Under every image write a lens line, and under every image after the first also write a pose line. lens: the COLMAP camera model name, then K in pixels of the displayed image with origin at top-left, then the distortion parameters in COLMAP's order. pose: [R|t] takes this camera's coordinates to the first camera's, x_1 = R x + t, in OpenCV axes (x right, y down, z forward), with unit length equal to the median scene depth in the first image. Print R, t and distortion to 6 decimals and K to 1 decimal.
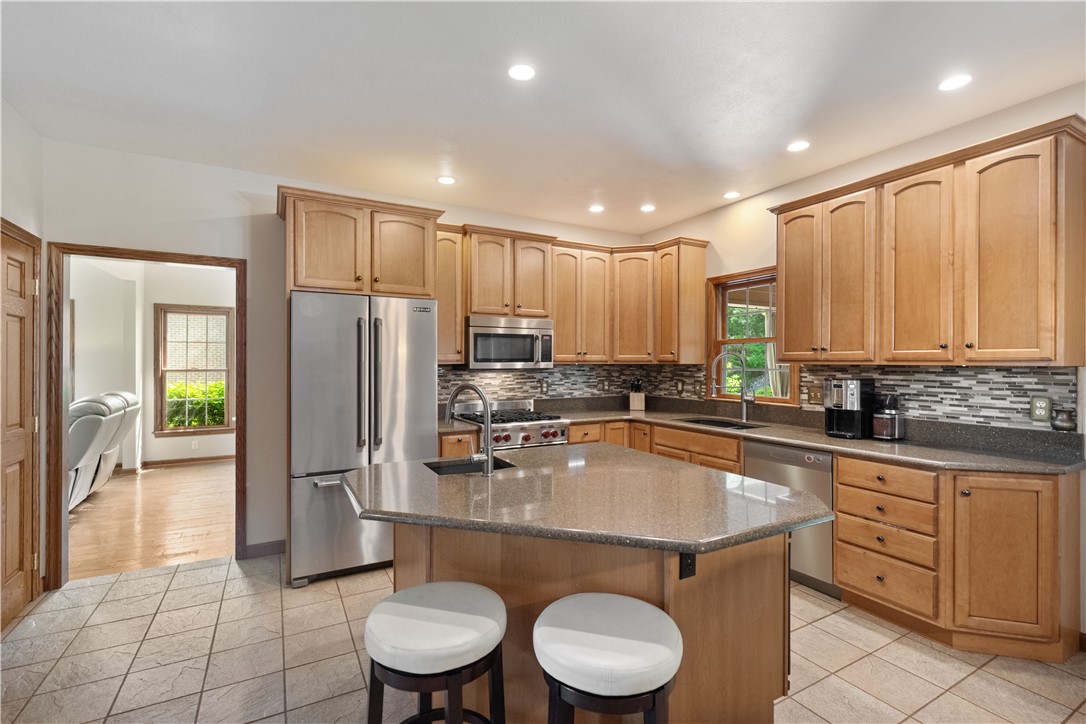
lens RADIAL K [[492.5, 0, 549.6], [0, 492.5, 359.4], [0, 0, 1]] dist [0.001431, -0.000270]
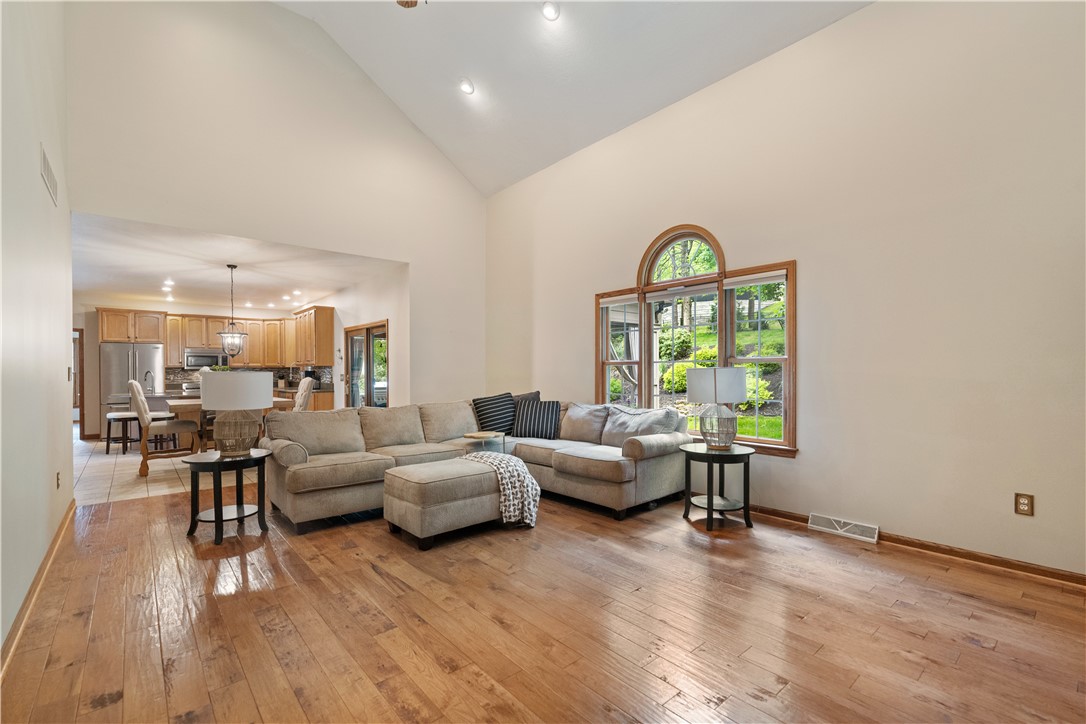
lens RADIAL K [[465.5, 0, 543.0], [0, 465.5, 366.7], [0, 0, 1]] dist [-0.000156, 0.000022]
pose [[0.979098, -0.002603, 0.203373, 1.035992], [0.001767, 0.999989, 0.004290, -0.001046], [-0.203382, -0.003841, 0.979092, -1.561462]]
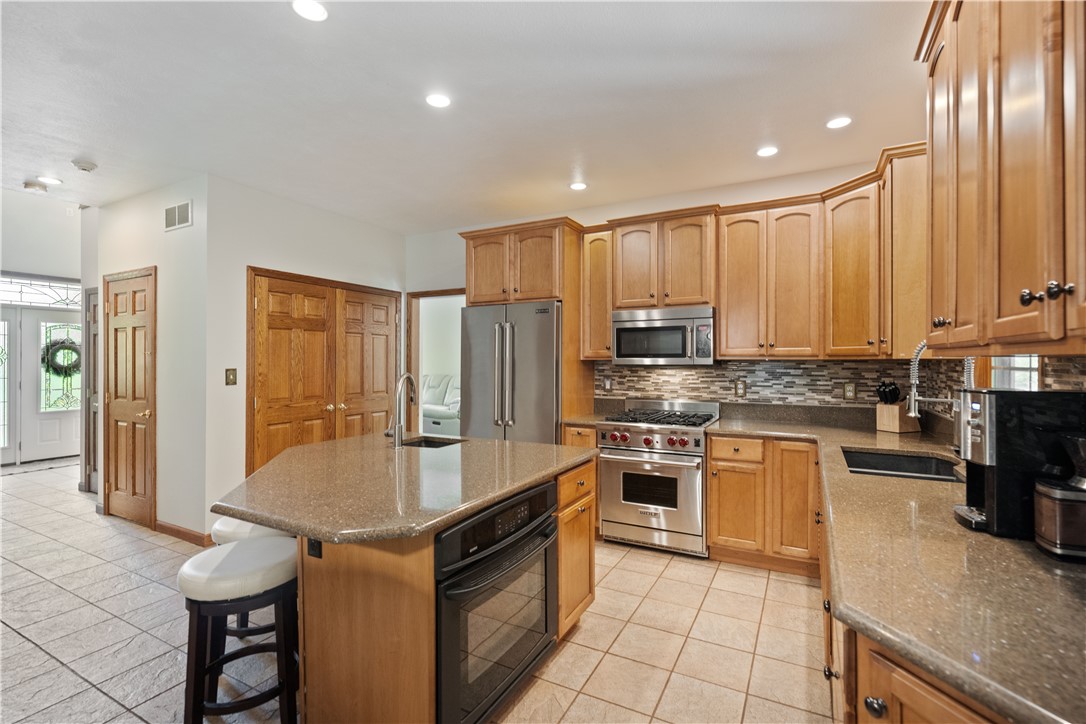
lens RADIAL K [[492.5, 0, 549.6], [0, 492.5, 359.4], [0, 0, 1]] dist [0.001431, -0.000270]
pose [[0.540558, -0.003774, -0.841299, 0.522566], [0.006528, 0.999979, -0.000291, 0.006787], [0.841282, -0.005334, 0.540571, 0.307651]]
